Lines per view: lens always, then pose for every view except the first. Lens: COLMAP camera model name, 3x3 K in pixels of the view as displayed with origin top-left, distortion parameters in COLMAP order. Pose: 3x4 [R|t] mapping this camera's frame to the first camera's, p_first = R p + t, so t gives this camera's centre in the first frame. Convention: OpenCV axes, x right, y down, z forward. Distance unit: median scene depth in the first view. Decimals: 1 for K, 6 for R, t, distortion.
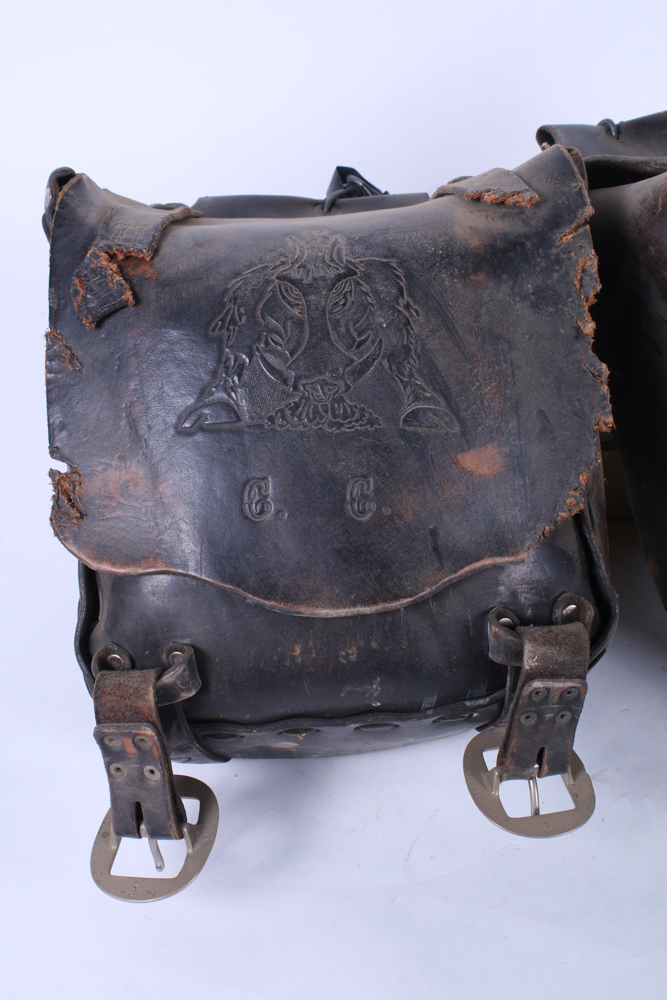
lens RADIAL K [[1187.0, 0, 333.5], [0, 1187.0, 500.0], [0, 0, 1]] dist [-0.072138, -0.001617]
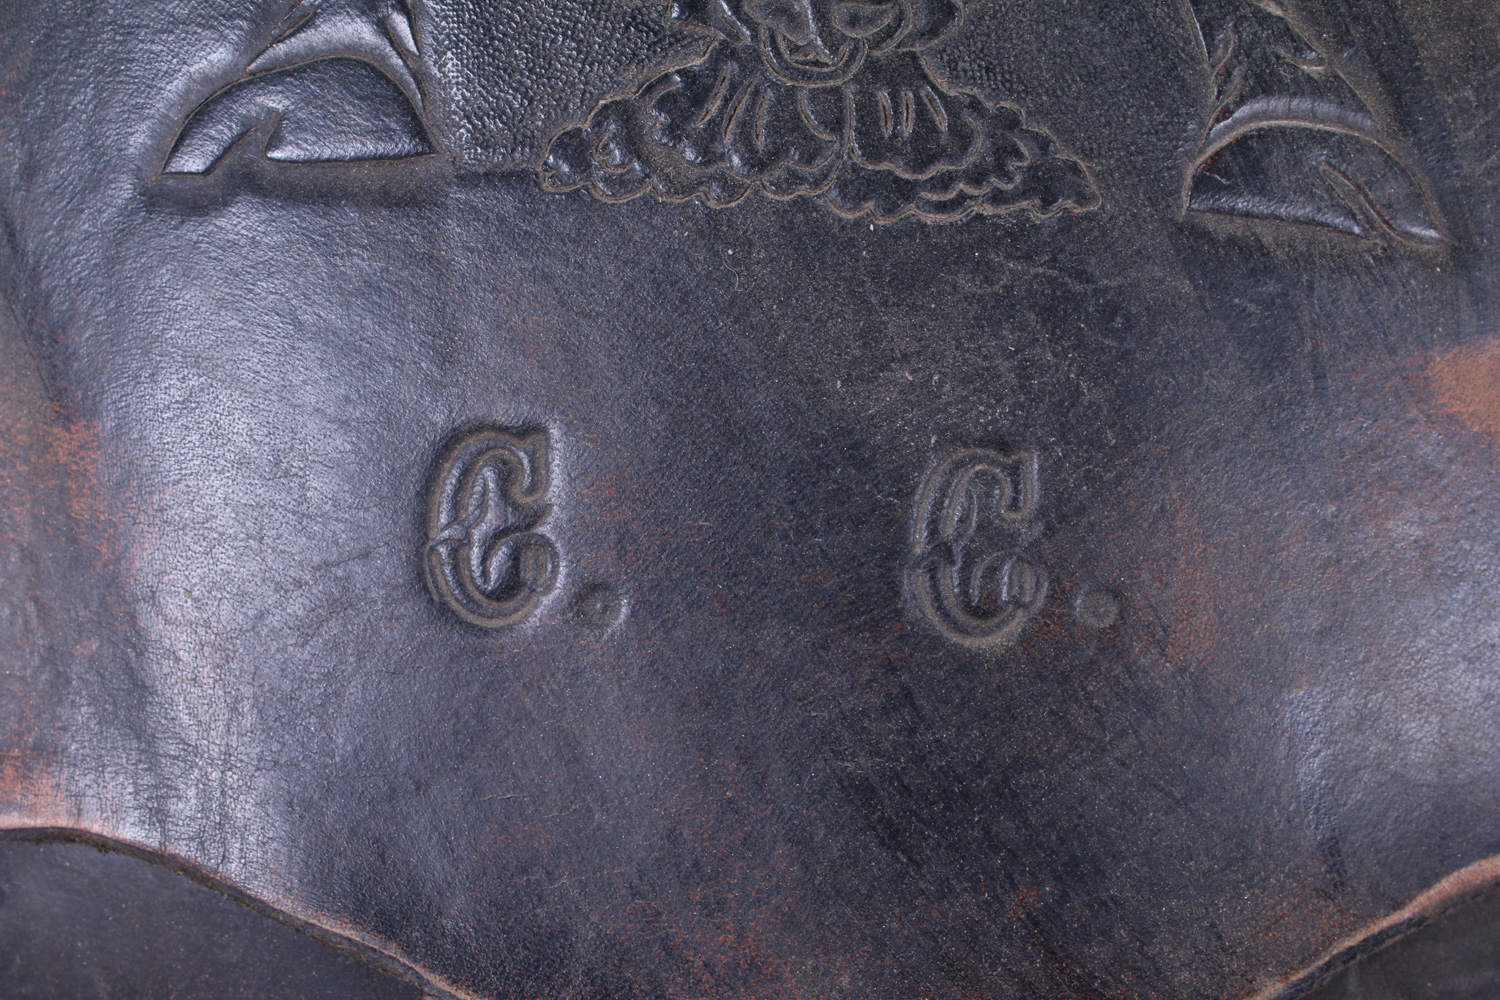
lens RADIAL K [[2221.8, 0, 751.0], [0, 2221.8, 601.7], [0, 0, 1]] dist [0.010161, -0.450170]
pose [[0.998658, 0.047290, -0.021100, -0.008637], [-0.044780, 0.993276, 0.106756, -0.031473], [0.026007, -0.105668, 0.994061, 0.595073]]
